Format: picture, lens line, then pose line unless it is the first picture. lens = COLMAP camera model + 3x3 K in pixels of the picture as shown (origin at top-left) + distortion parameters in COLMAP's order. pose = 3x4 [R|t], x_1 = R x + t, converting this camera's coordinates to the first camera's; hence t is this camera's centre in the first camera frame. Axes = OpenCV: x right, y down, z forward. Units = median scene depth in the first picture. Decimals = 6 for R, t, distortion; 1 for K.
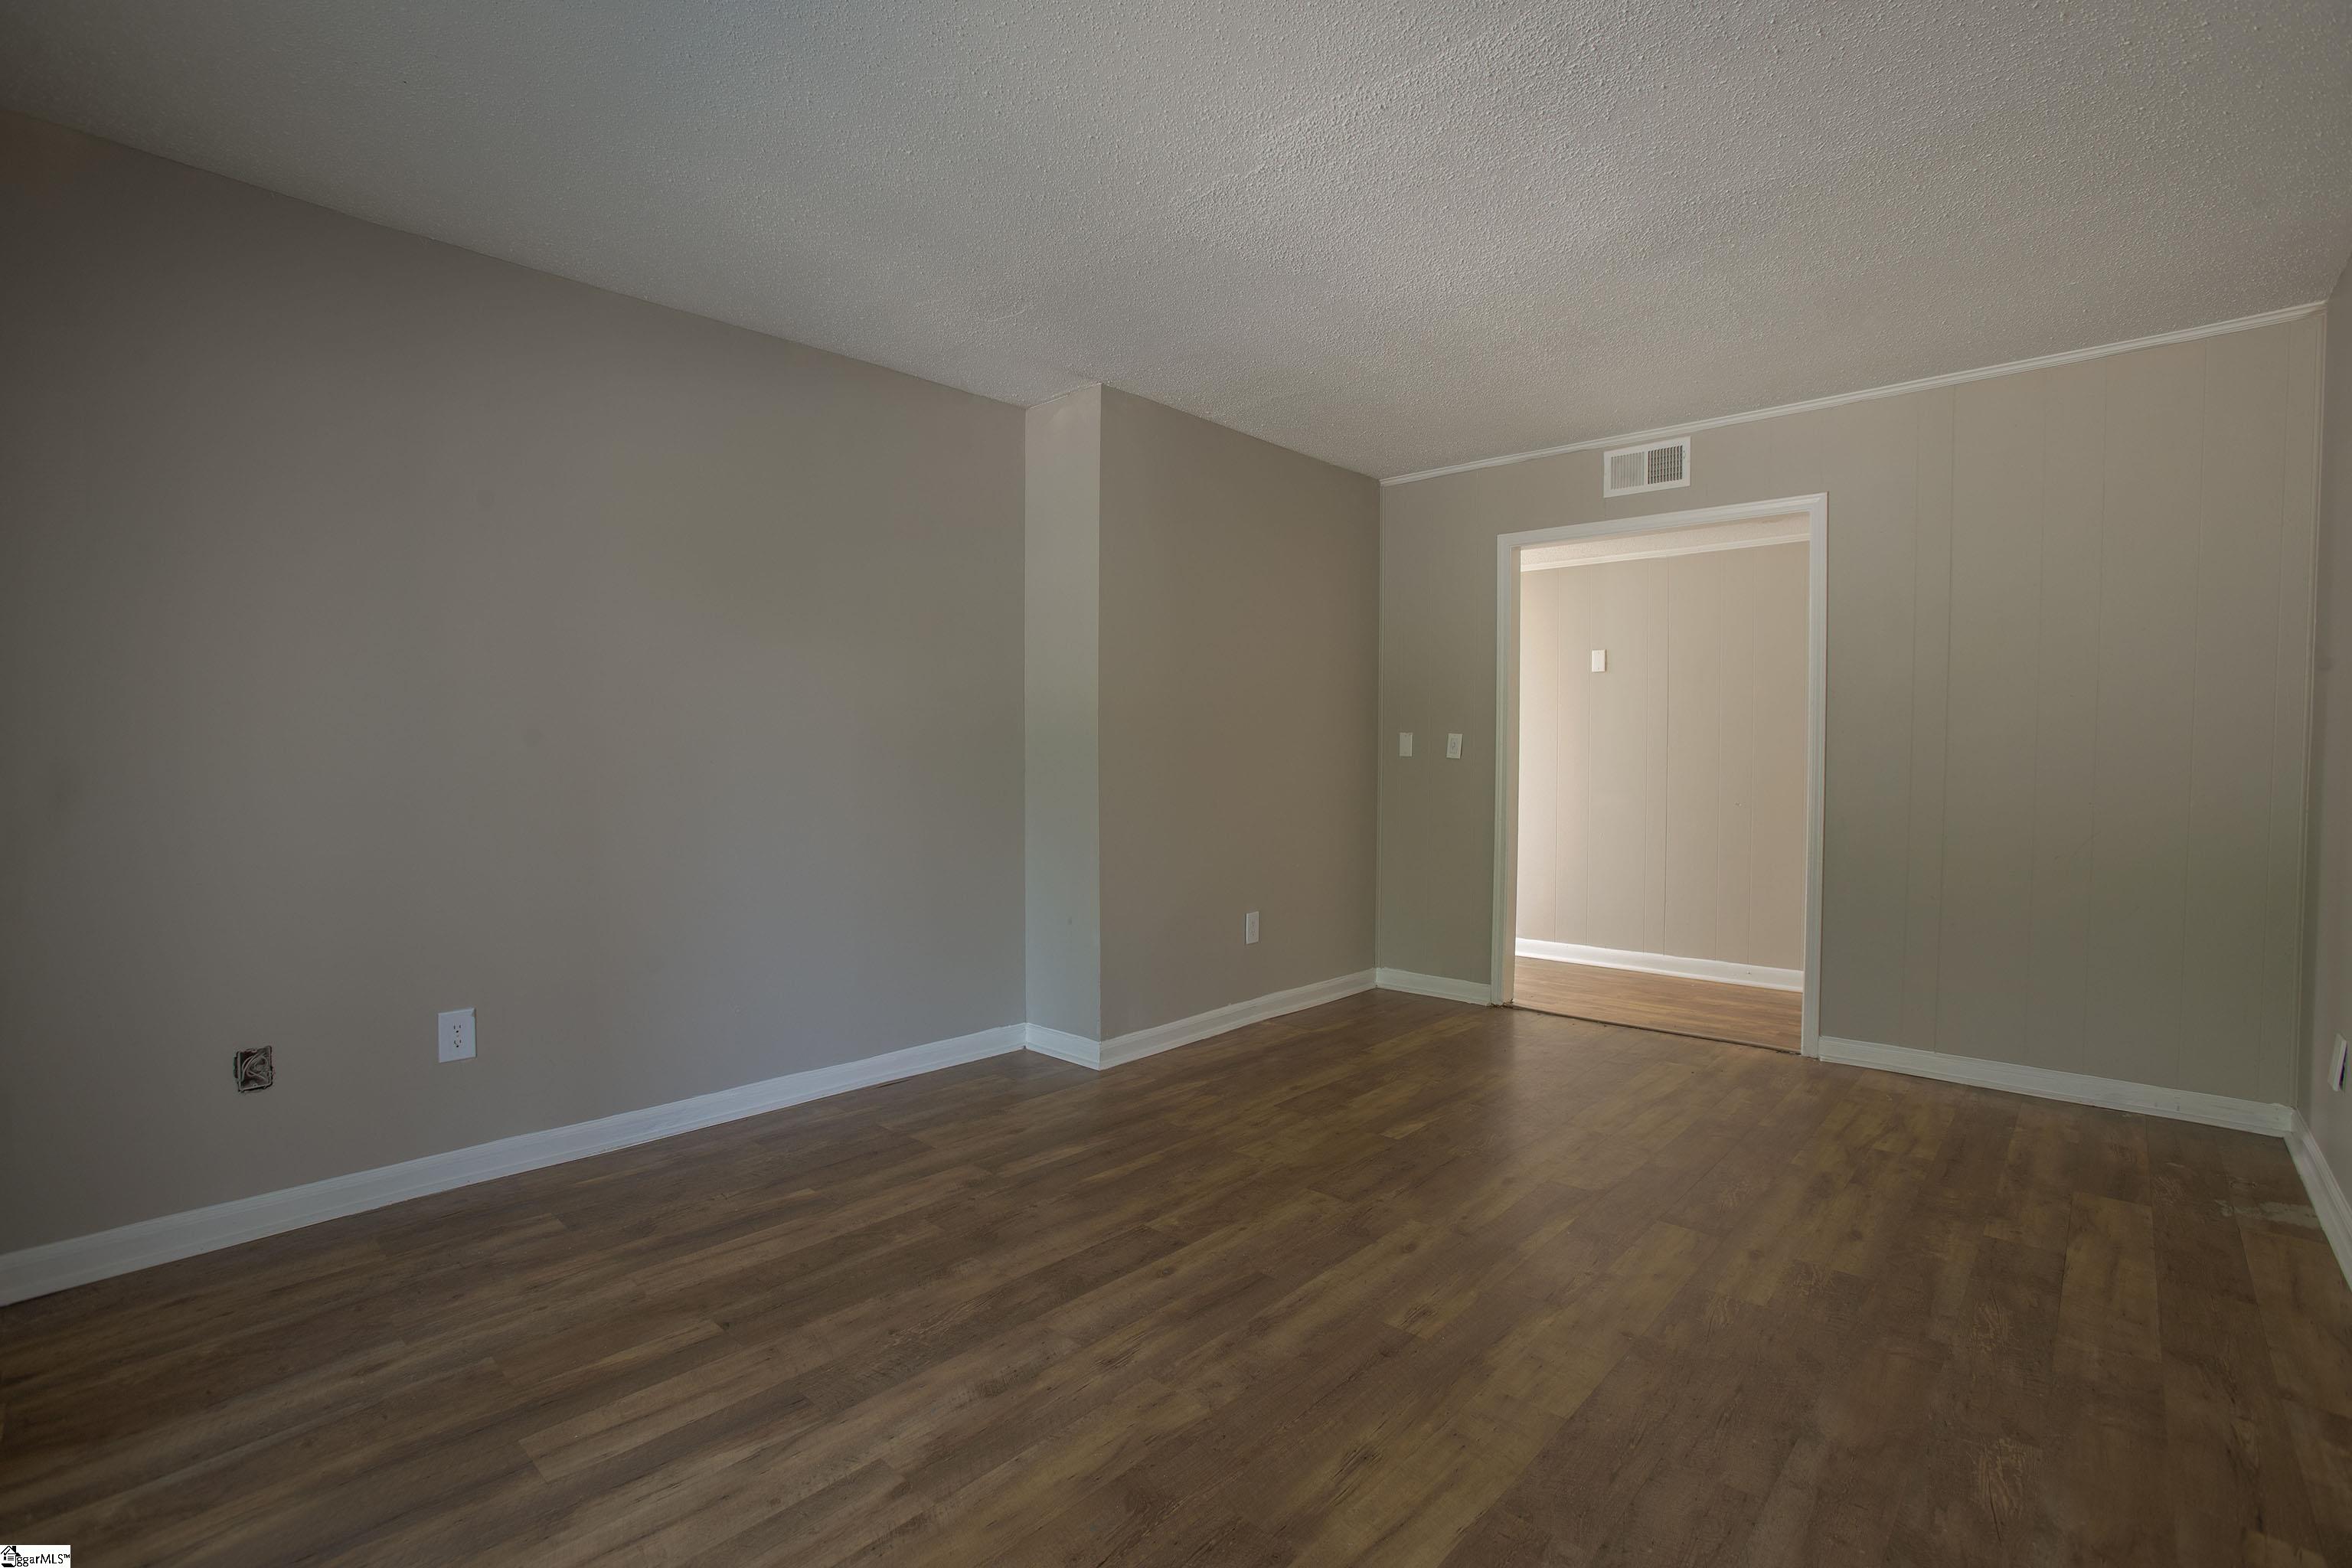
lens RADIAL K [[1096.9, 0, 1184.4], [0, 1096.9, 775.9], [0, 0, 1]] dist [-0.059263, 0.018673]
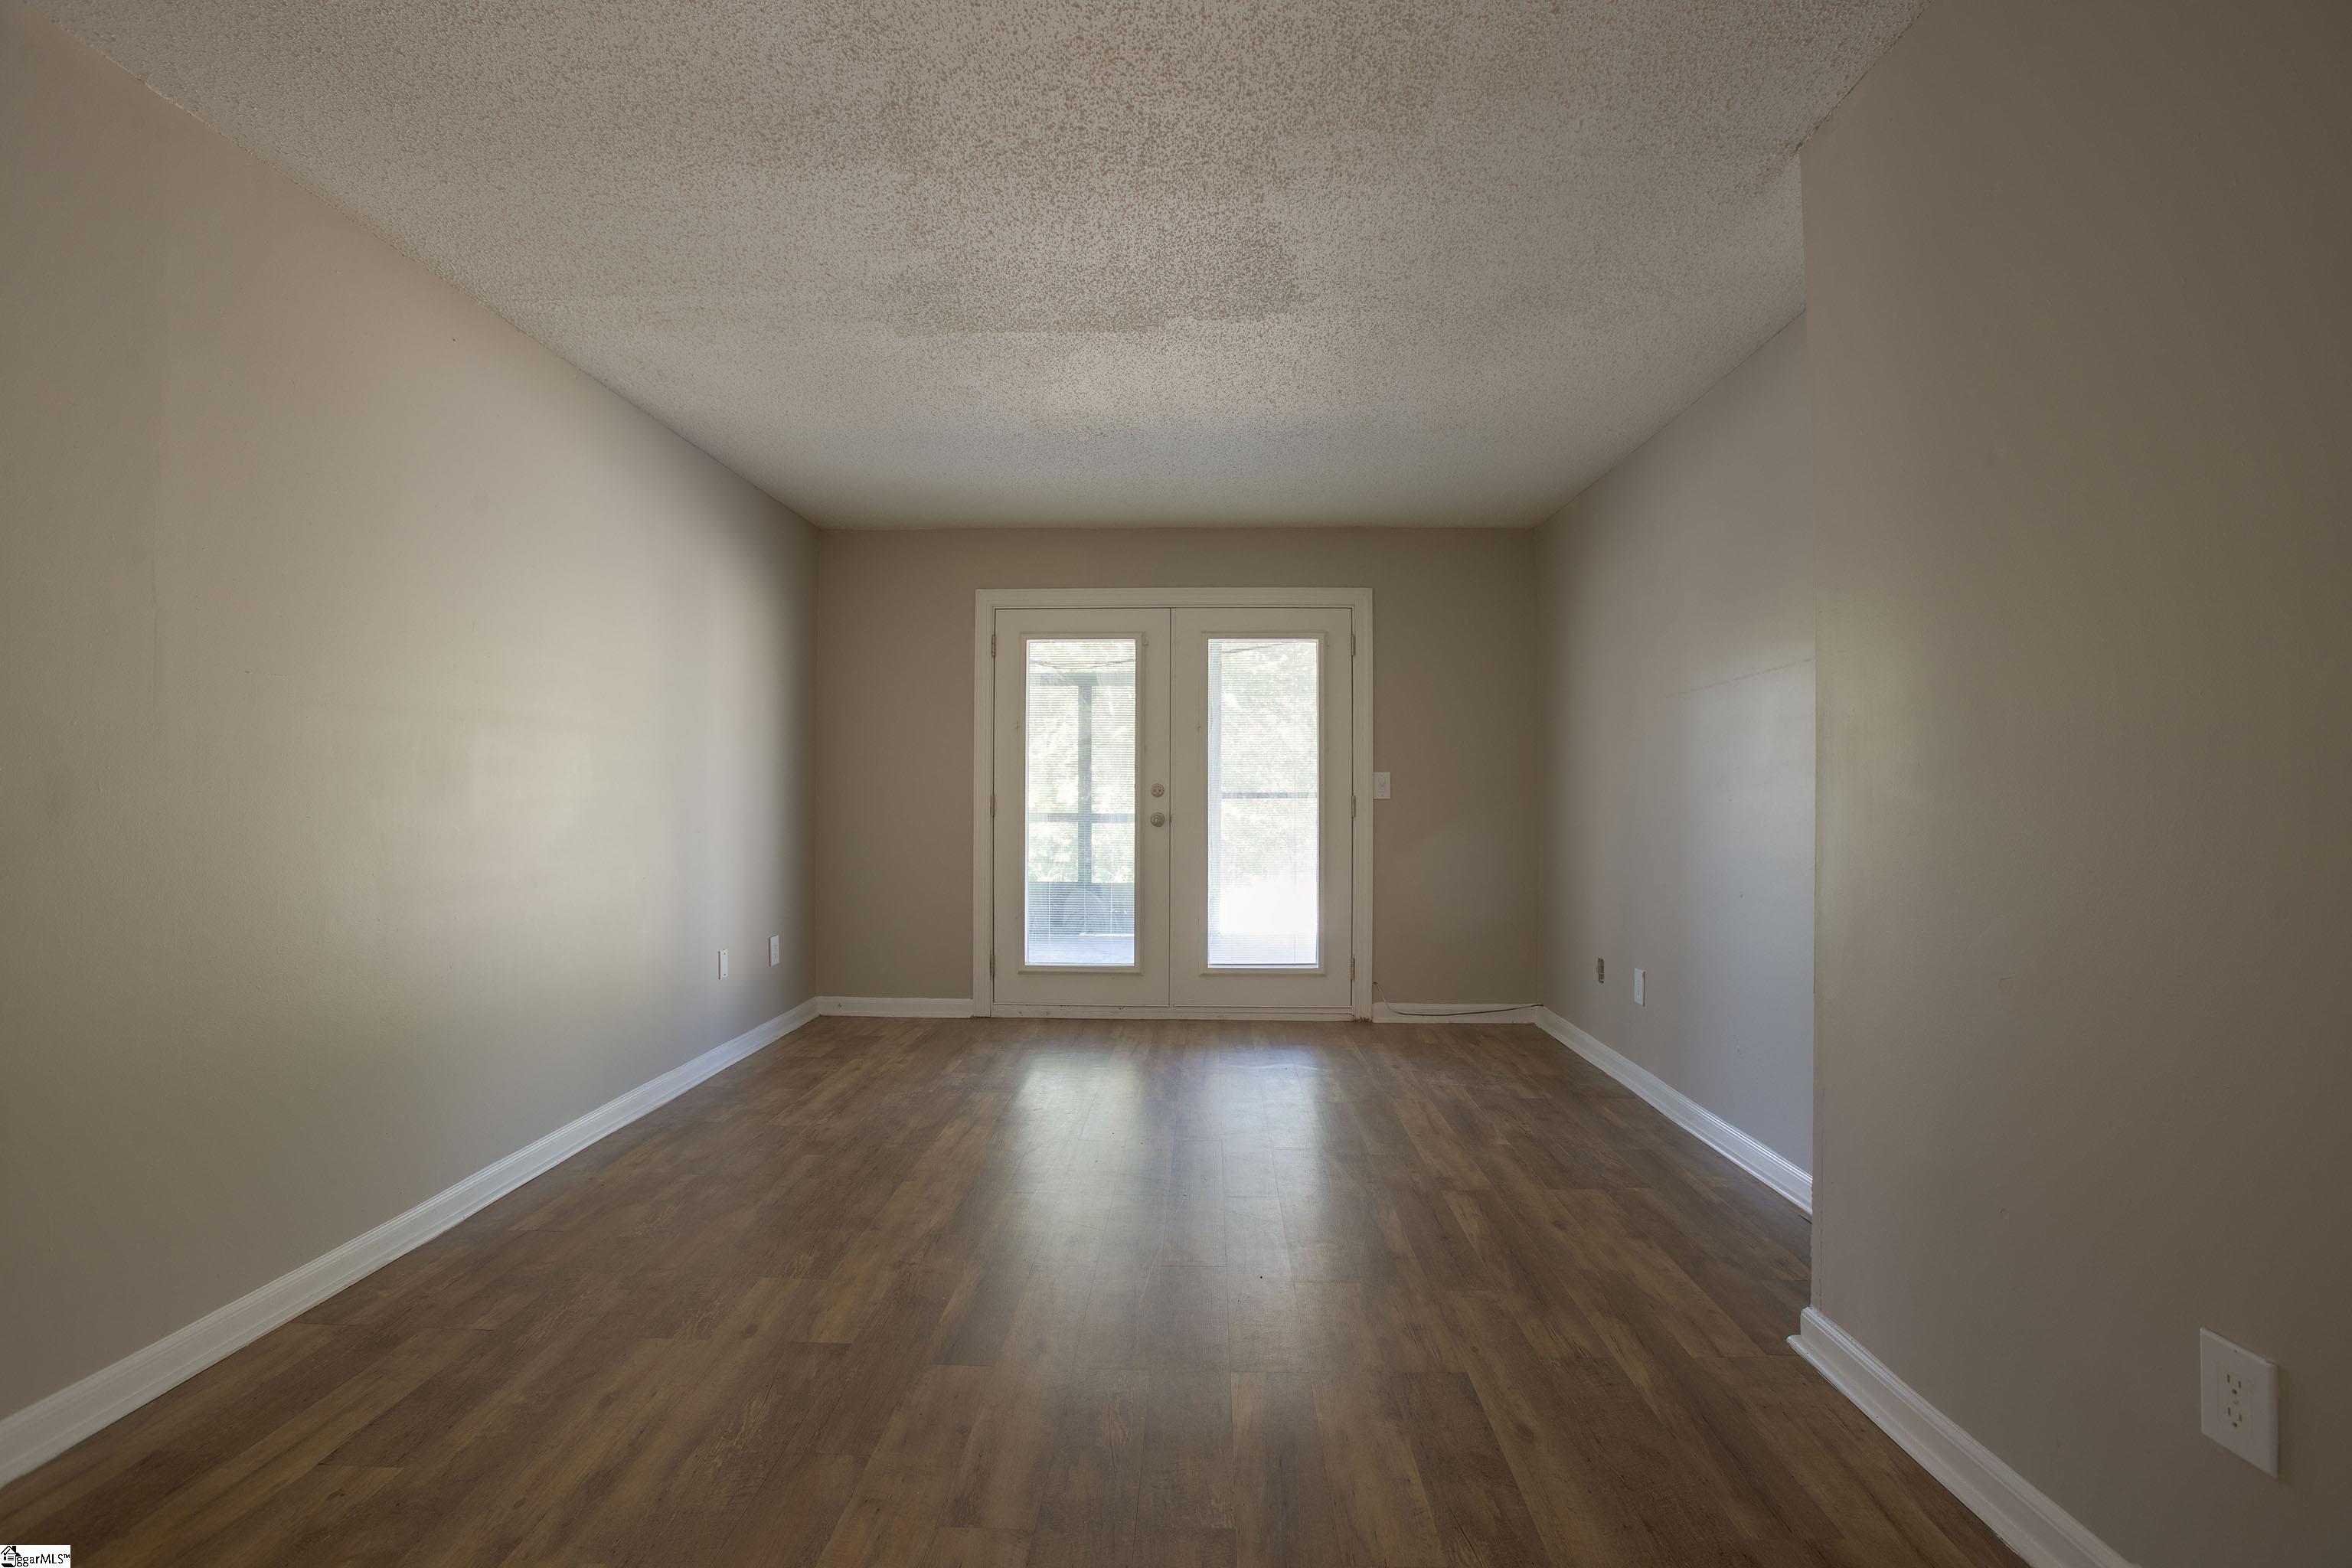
lens RADIAL K [[1096.9, 0, 1179.6], [0, 1096.9, 787.5], [0, 0, 1]] dist [-0.059263, 0.018673]
pose [[-0.771208, -0.006772, -0.636548, 0.710243], [-0.011656, 0.999926, 0.003484, -0.026728], [0.636477, 0.010106, -0.771229, 1.645950]]
